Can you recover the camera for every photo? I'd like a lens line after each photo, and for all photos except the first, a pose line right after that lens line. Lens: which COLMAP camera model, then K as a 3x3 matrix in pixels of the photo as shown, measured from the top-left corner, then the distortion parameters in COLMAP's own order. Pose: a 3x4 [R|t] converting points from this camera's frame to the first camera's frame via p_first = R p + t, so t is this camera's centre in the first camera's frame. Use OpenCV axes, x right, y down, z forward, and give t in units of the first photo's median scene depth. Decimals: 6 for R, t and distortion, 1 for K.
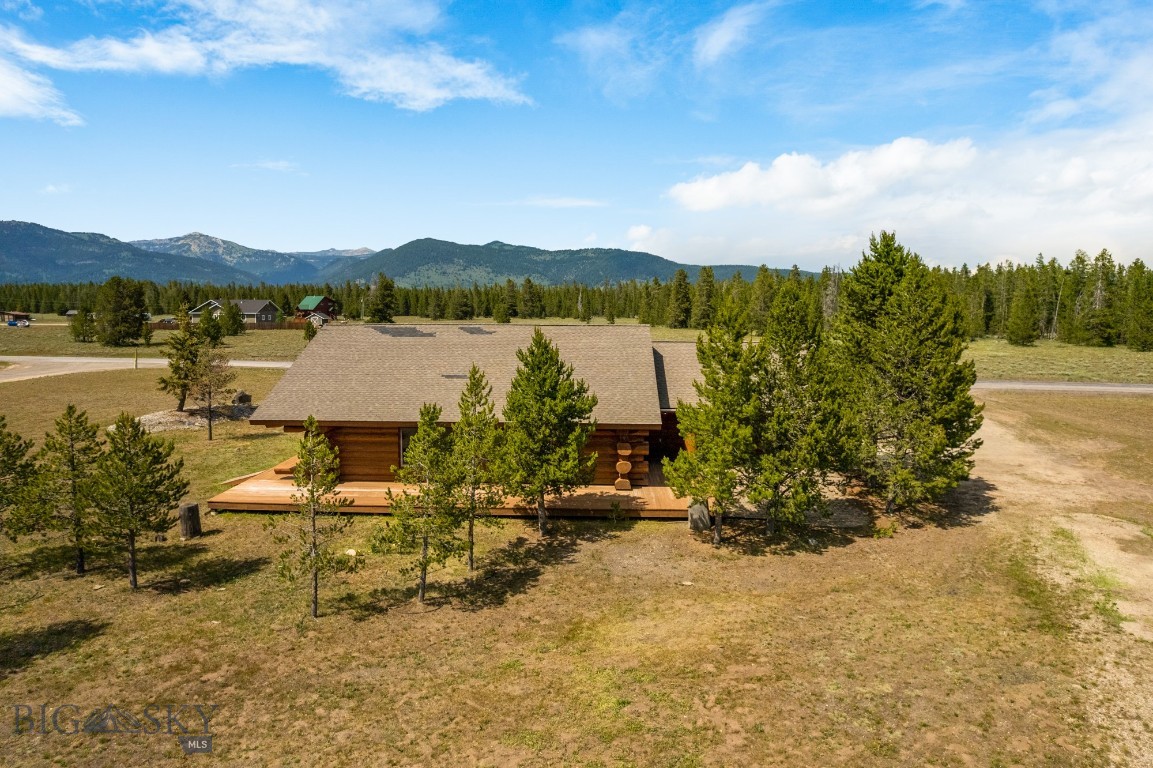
lens RADIAL K [[738.4, 0, 574.9], [0, 738.4, 397.0], [0, 0, 1]] dist [-0.077486, 0.069542]
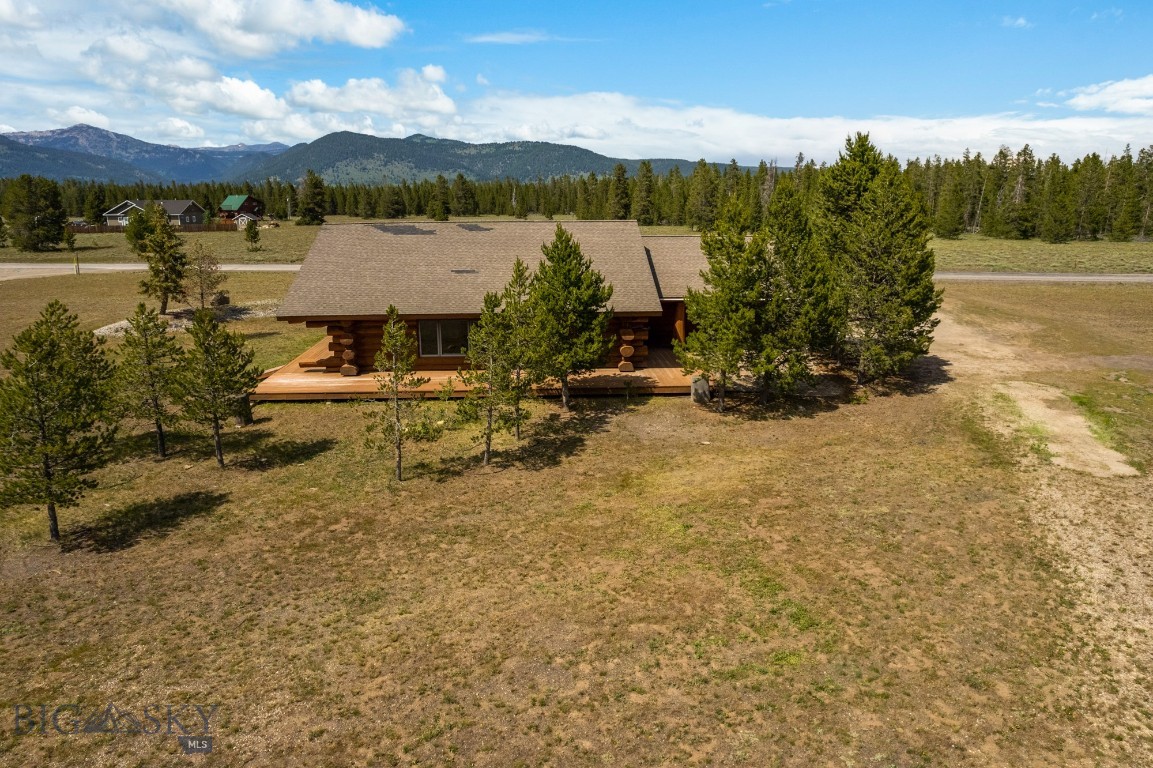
lens RADIAL K [[738.4, 0, 574.9], [0, 738.4, 397.0], [0, 0, 1]] dist [-0.077486, 0.069542]
pose [[0.995482, -0.031327, 0.089632, -0.139839], [0.018850, 0.990419, 0.136805, 0.012950], [-0.093059, -0.134497, 0.986535, -0.119551]]
